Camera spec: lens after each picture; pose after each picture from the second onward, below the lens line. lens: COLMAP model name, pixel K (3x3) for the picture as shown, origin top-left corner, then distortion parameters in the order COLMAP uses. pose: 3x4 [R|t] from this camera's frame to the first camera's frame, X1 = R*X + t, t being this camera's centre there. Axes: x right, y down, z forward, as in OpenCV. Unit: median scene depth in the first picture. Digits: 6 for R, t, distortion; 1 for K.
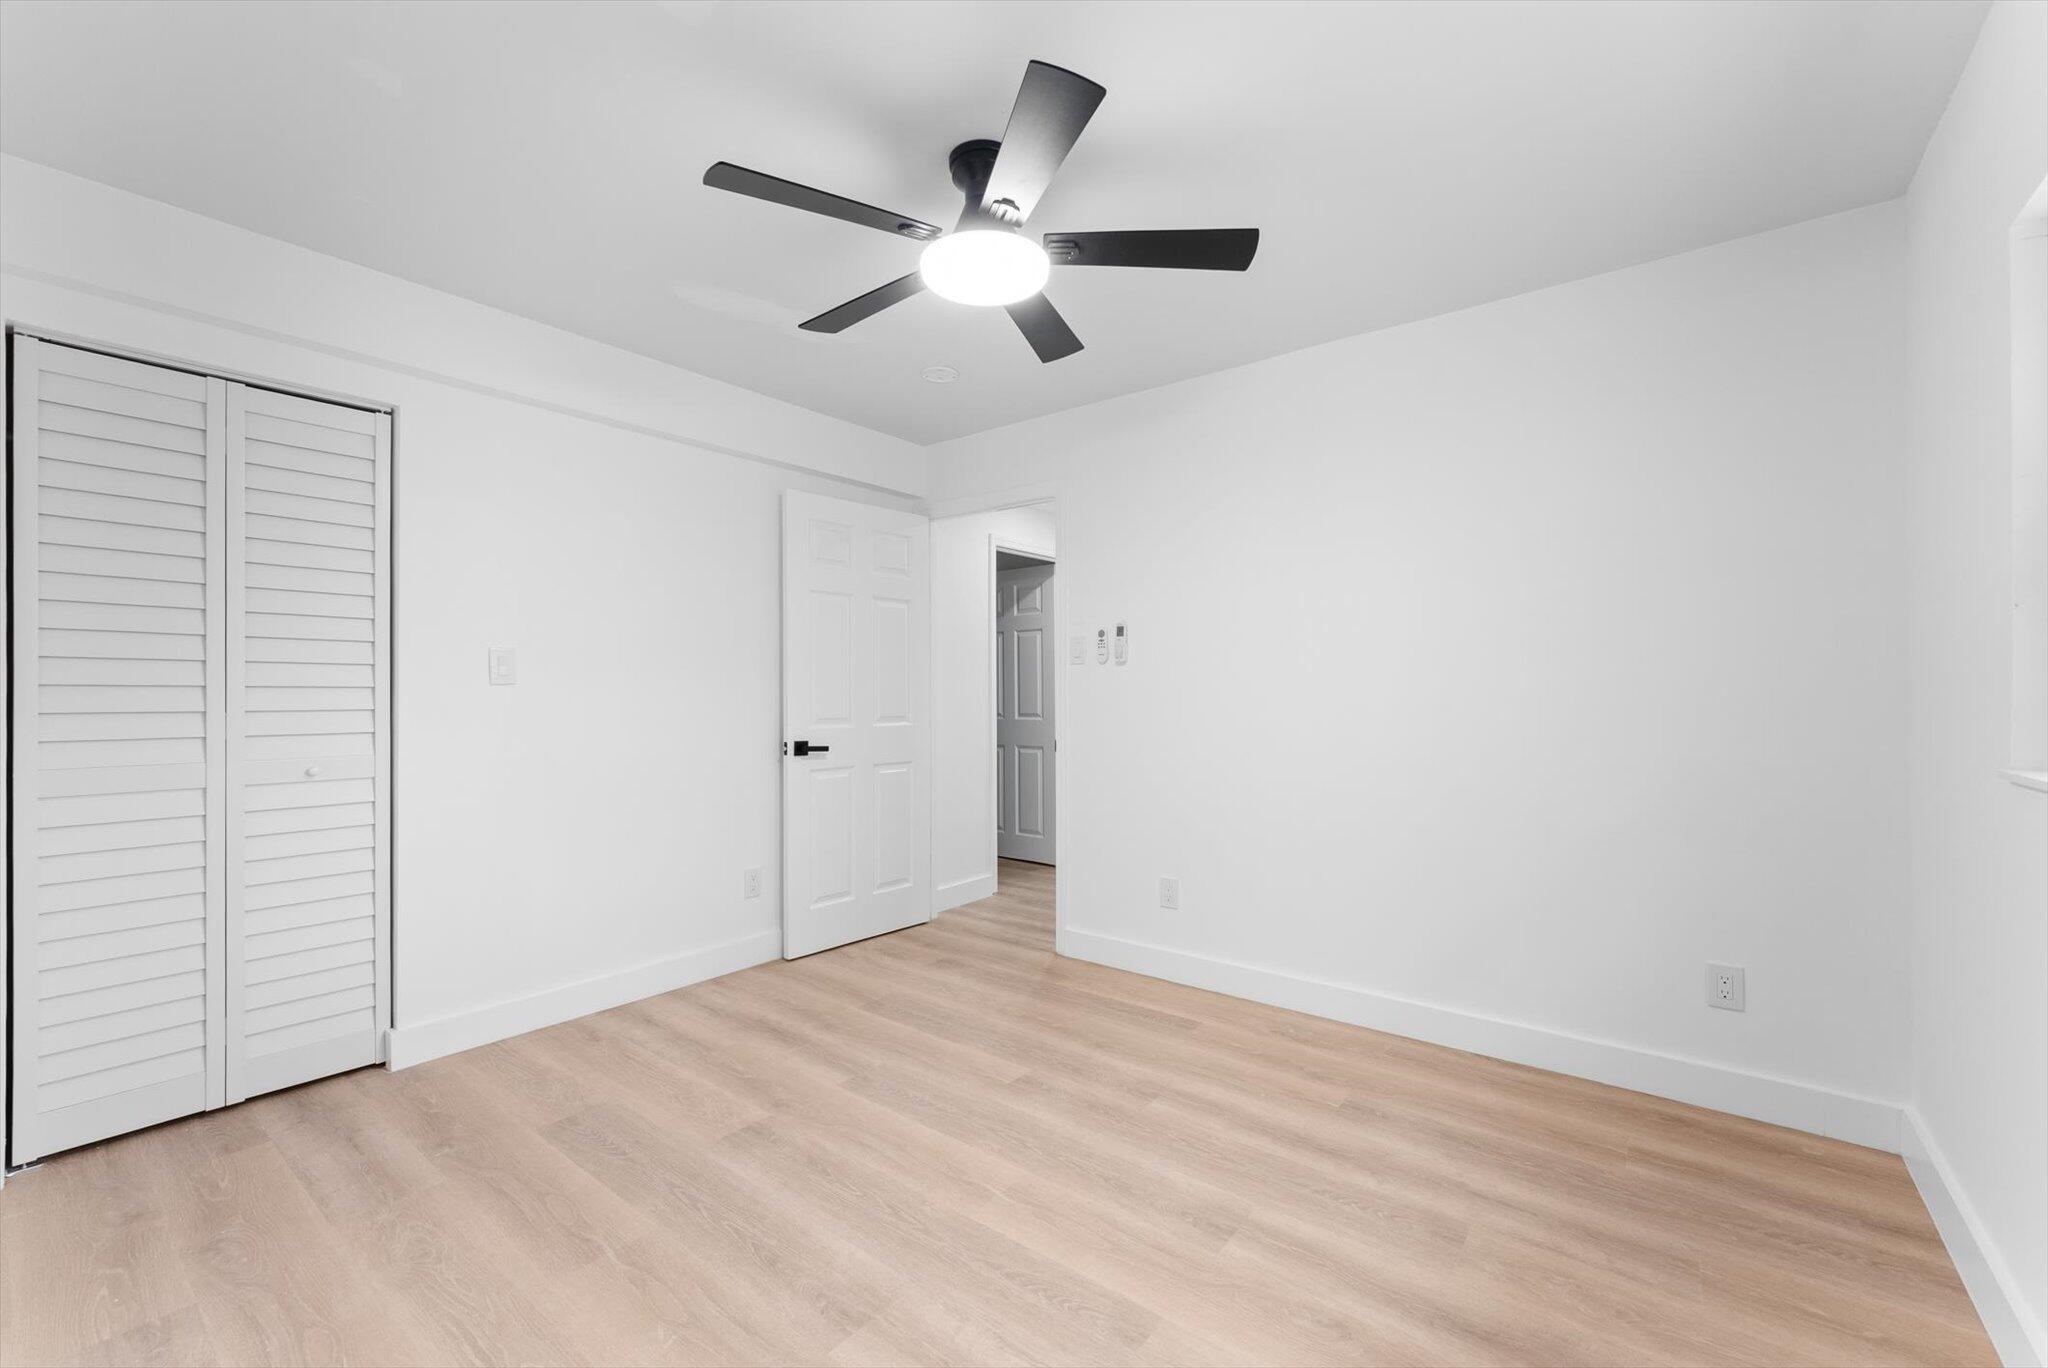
lens RADIAL K [[830.9, 0, 1023.1], [0, 830.9, 690.5], [0, 0, 1]] dist [0.002927, 0.000148]
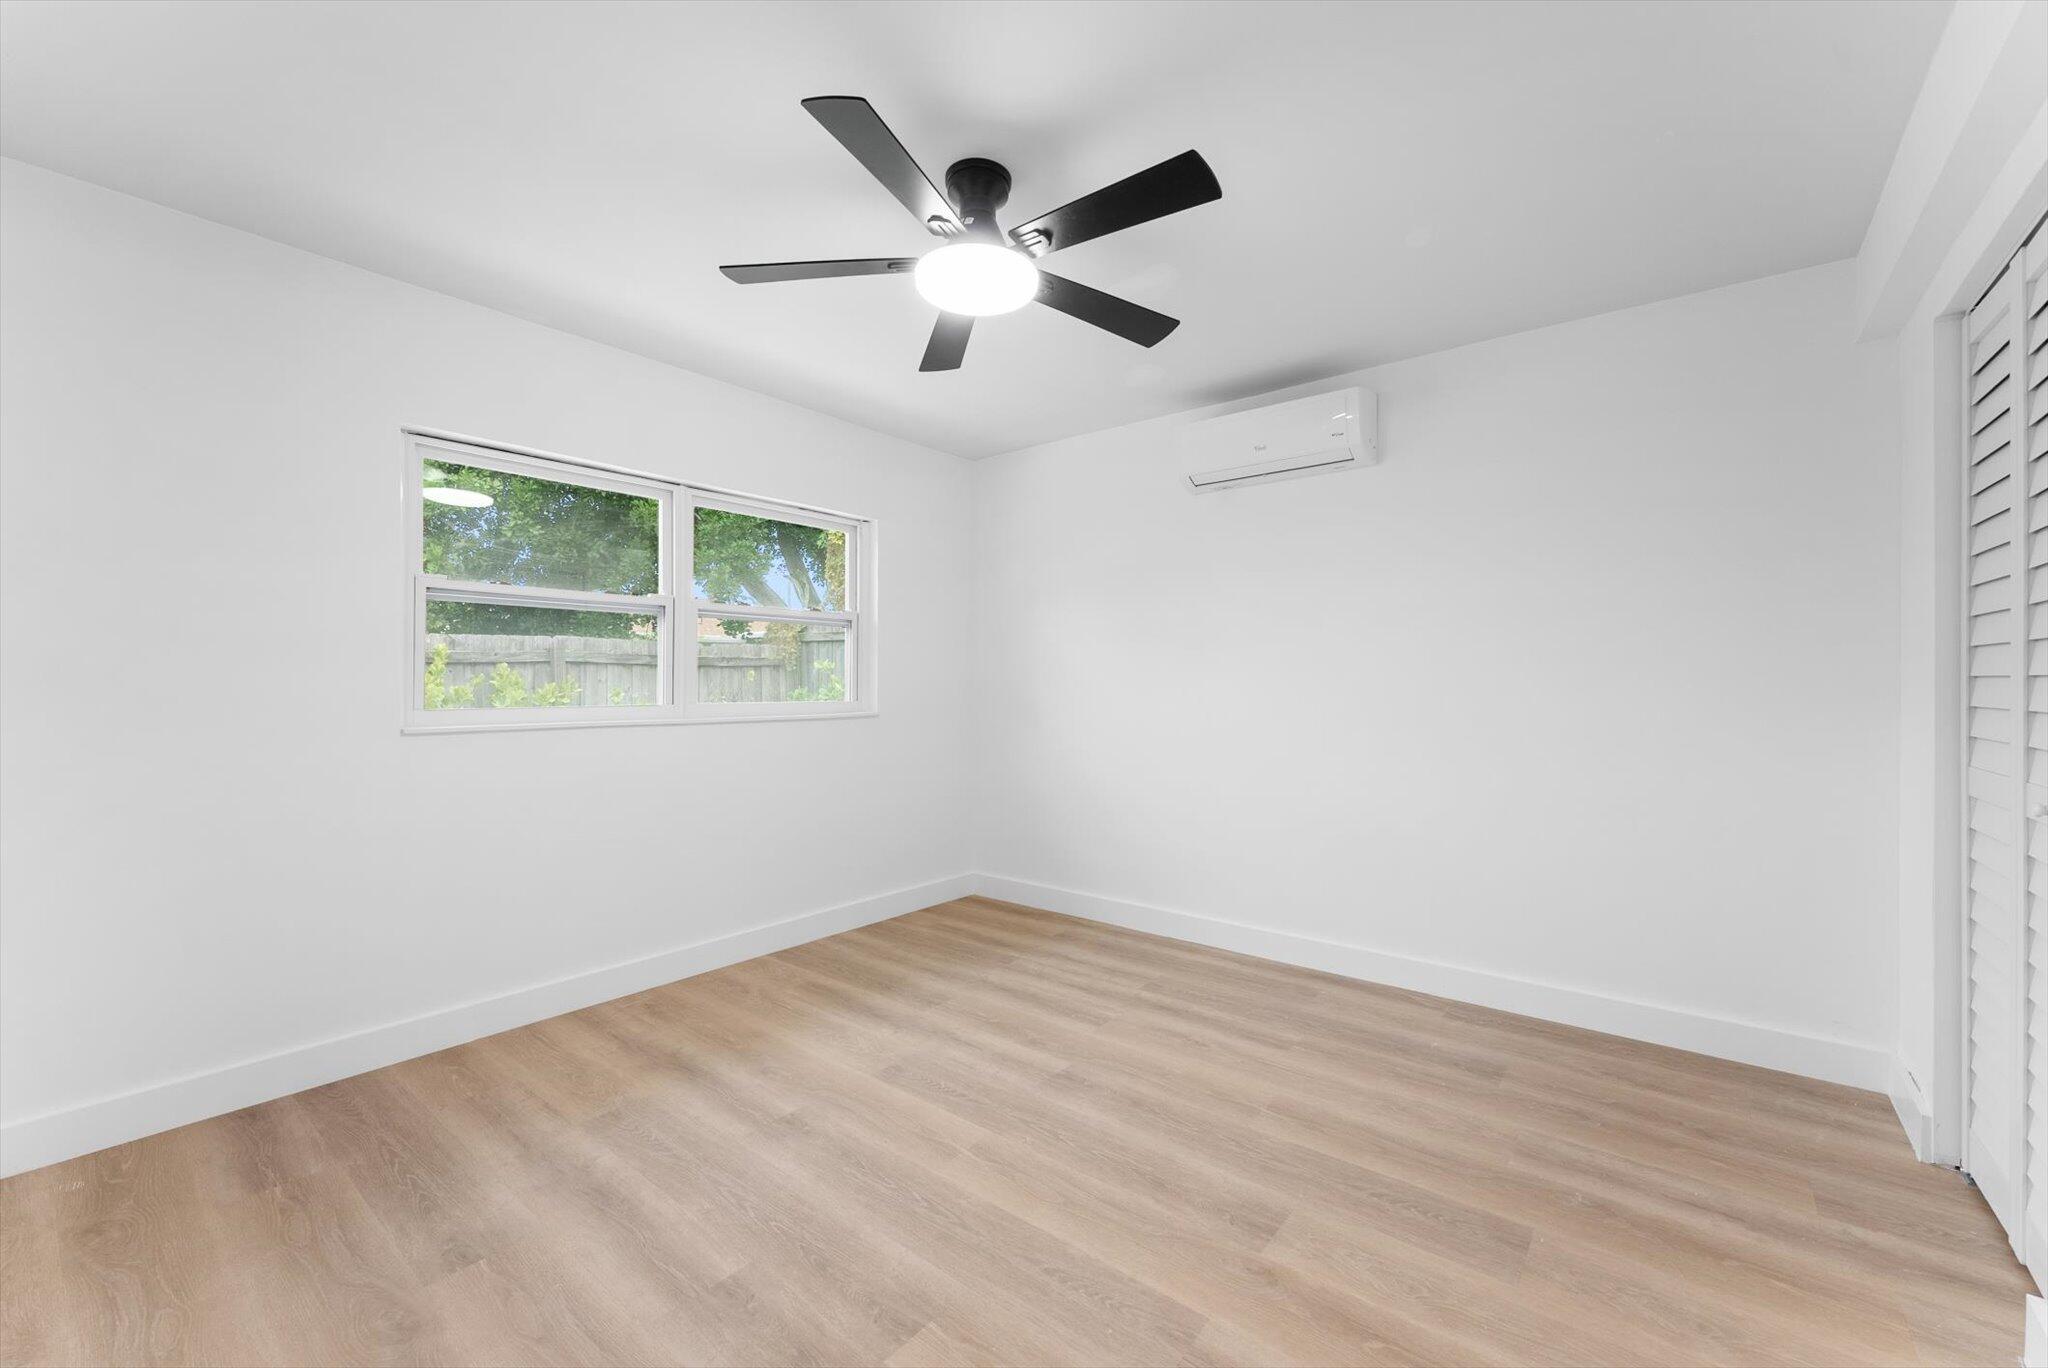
lens RADIAL K [[830.9, 0, 1023.1], [0, 830.9, 690.5], [0, 0, 1]] dist [0.002927, 0.000148]
pose [[-0.999725, 0.000640, 0.023458, -0.124874], [0.000655, 1.000000, 0.000604, 0.008869], [-0.023458, 0.000620, -0.999725, 1.979938]]
